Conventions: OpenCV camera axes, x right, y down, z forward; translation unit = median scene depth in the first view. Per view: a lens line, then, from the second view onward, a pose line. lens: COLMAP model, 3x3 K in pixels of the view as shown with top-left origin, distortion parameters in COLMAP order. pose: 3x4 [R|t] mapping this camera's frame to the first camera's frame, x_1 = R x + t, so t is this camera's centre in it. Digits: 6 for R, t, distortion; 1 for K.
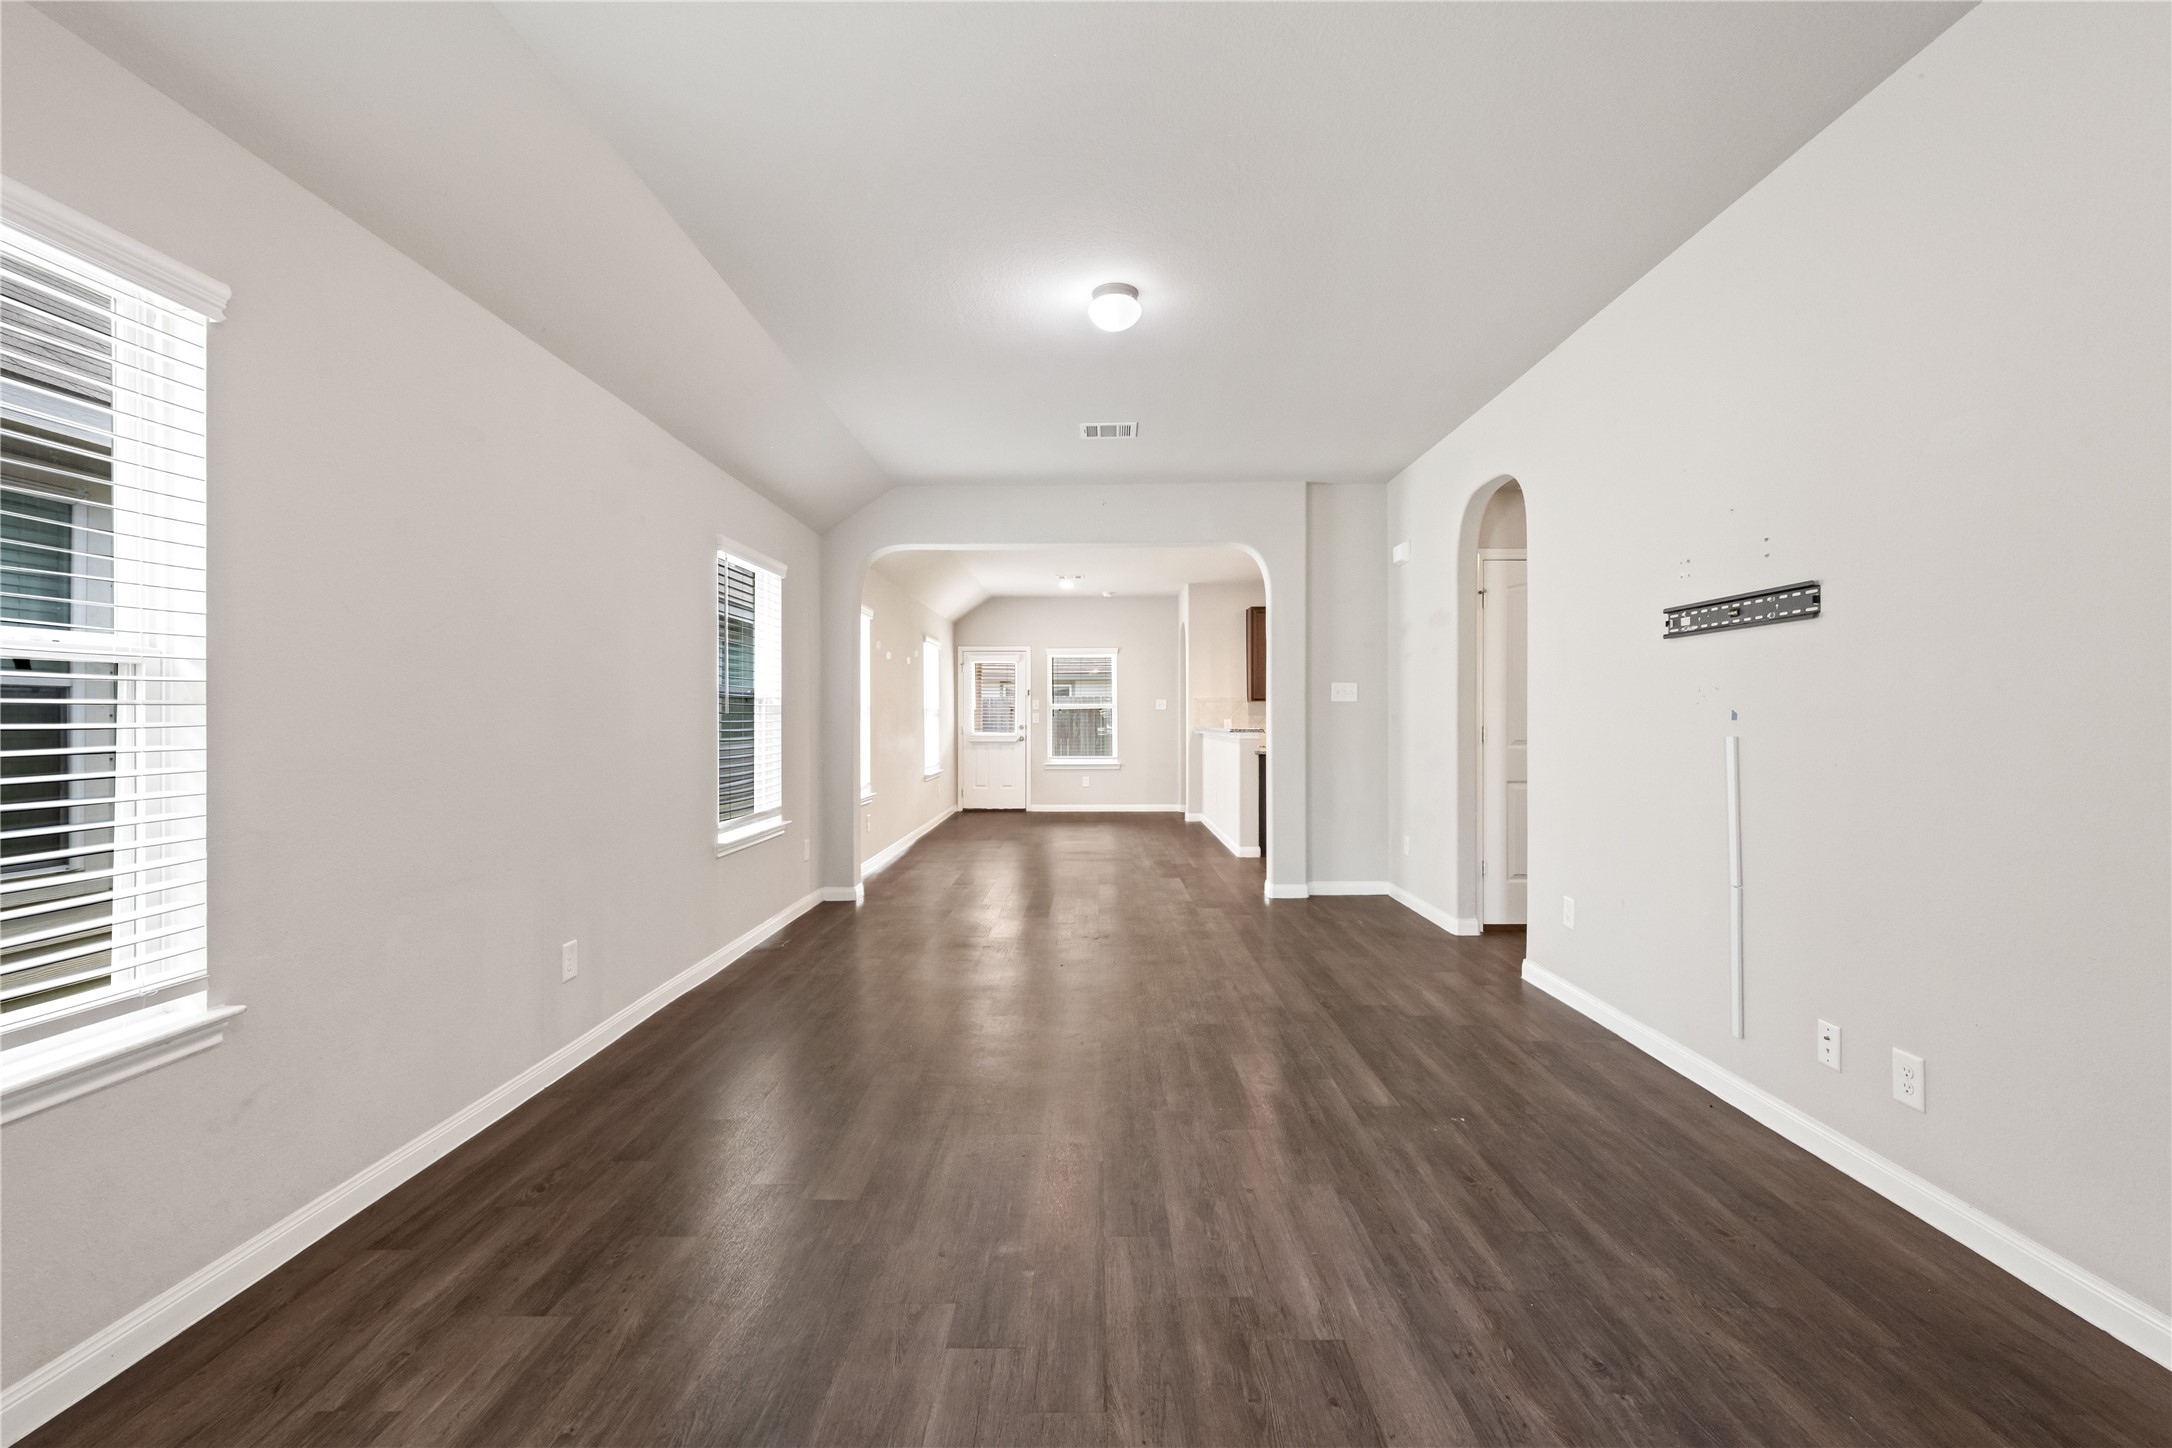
lens RADIAL K [[937.0, 0, 1086.0], [0, 937.0, 724.0], [0, 0, 1]] dist [0.000068, 0.000002]
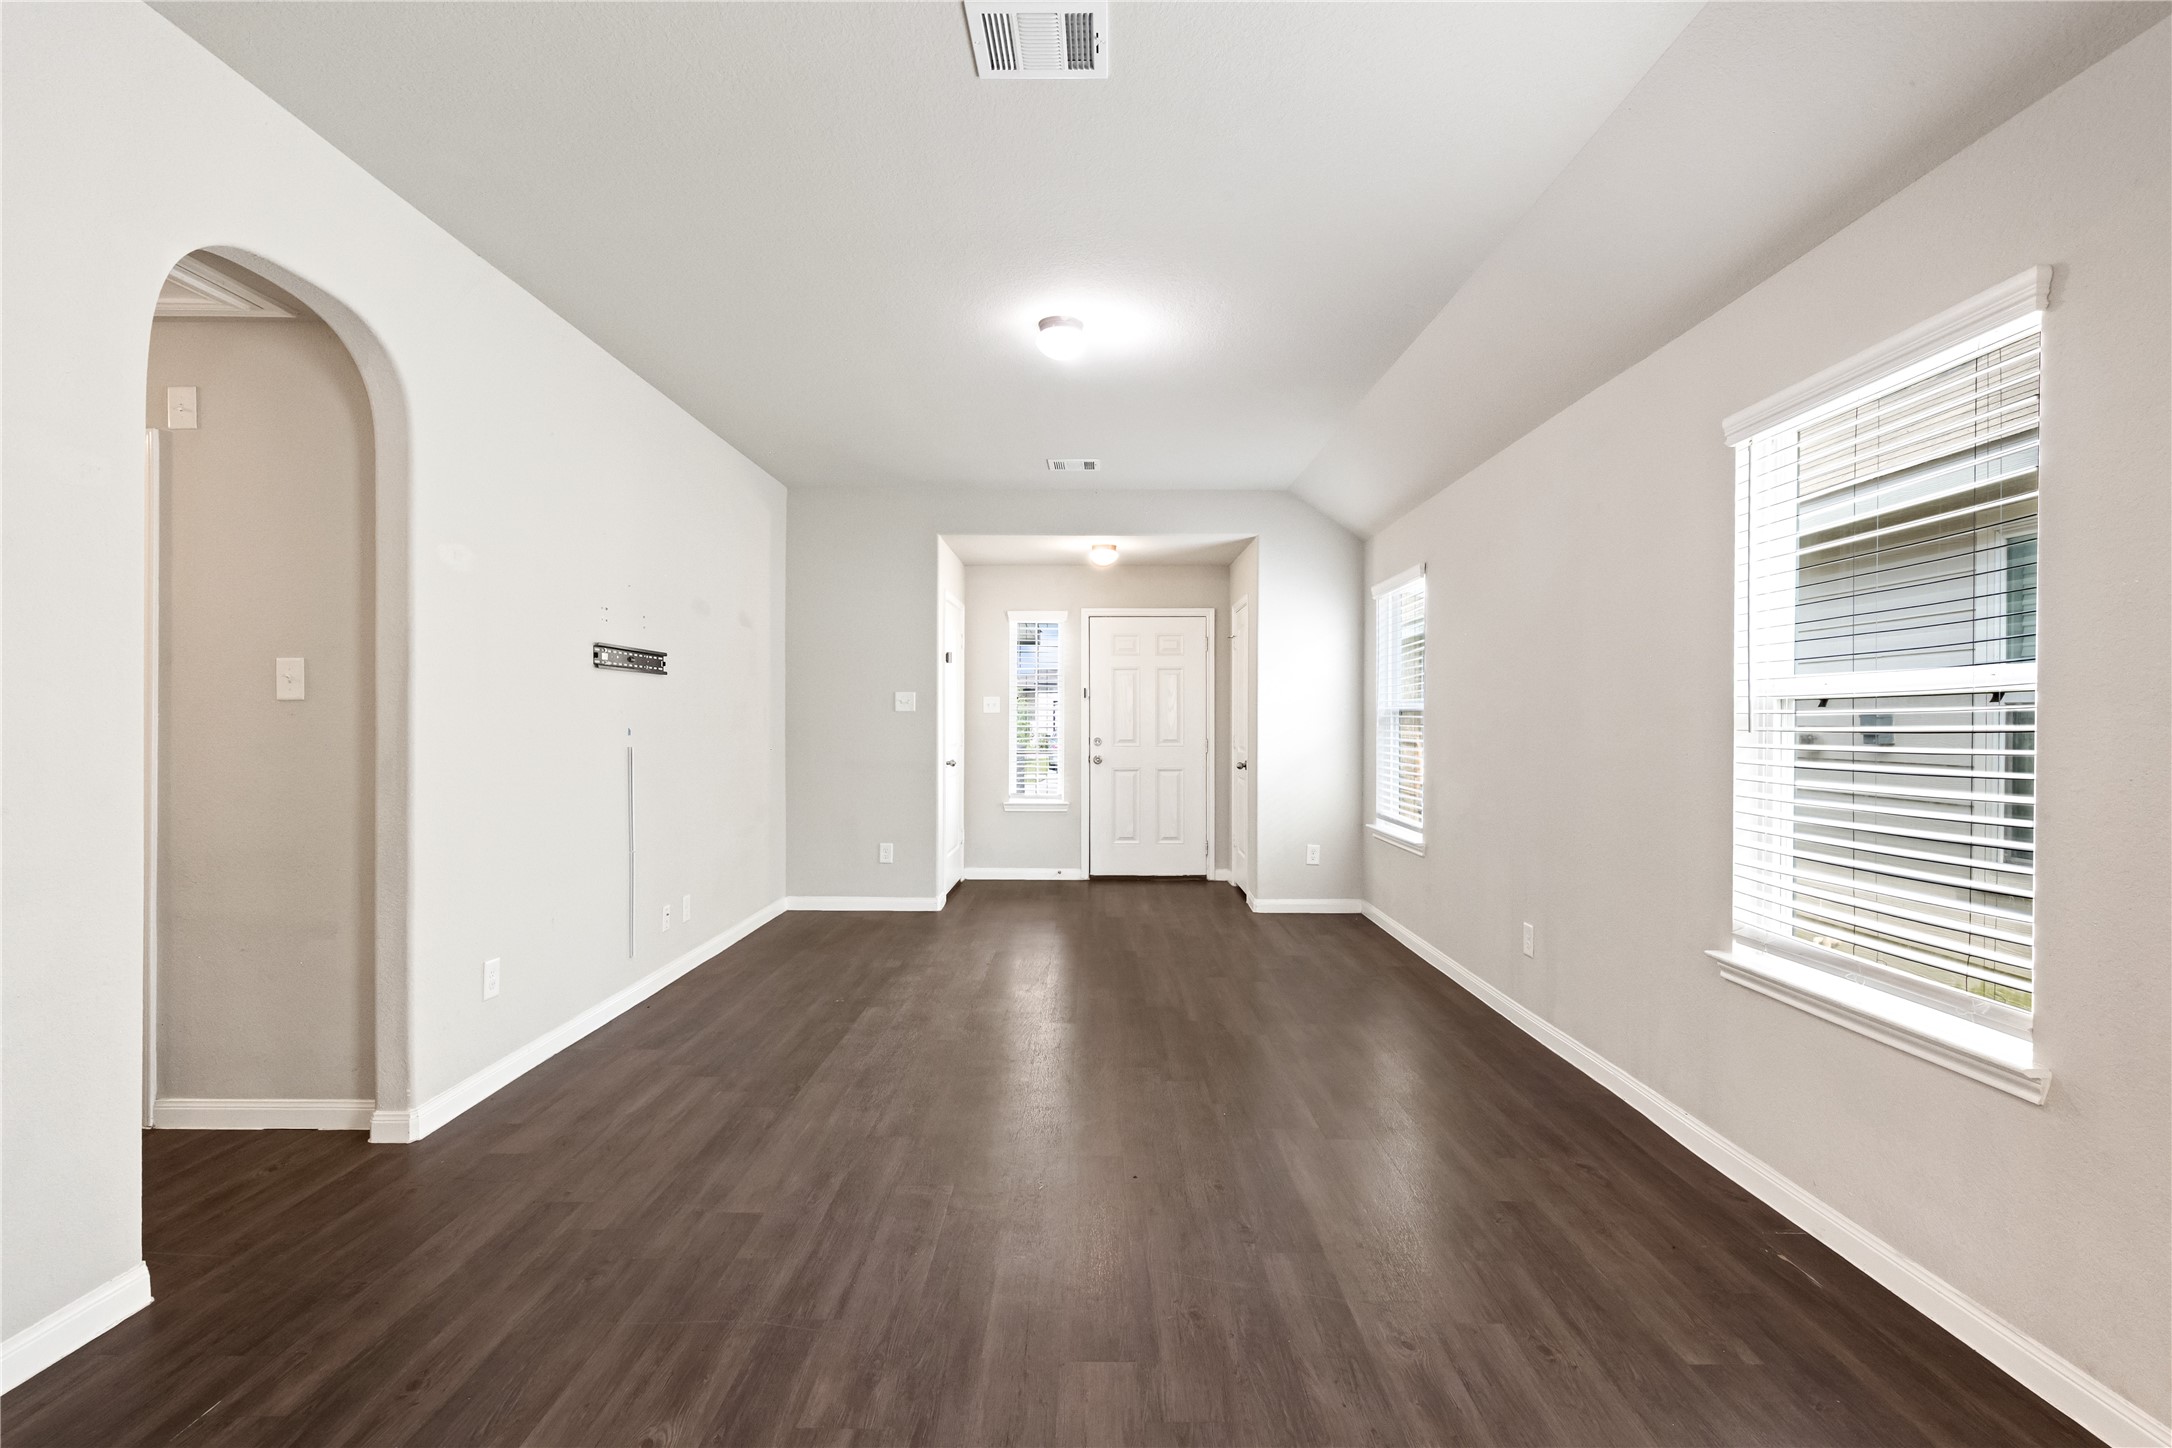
lens RADIAL K [[1004.8, 0, 1086.0], [0, 1004.8, 724.0], [0, 0, 1]] dist [0.000111, 0.000004]
pose [[-0.999899, -0.003954, -0.013626, 0.019741], [-0.003902, 0.999985, -0.003839, -0.016134], [0.013641, -0.003785, -0.999900, 2.096040]]
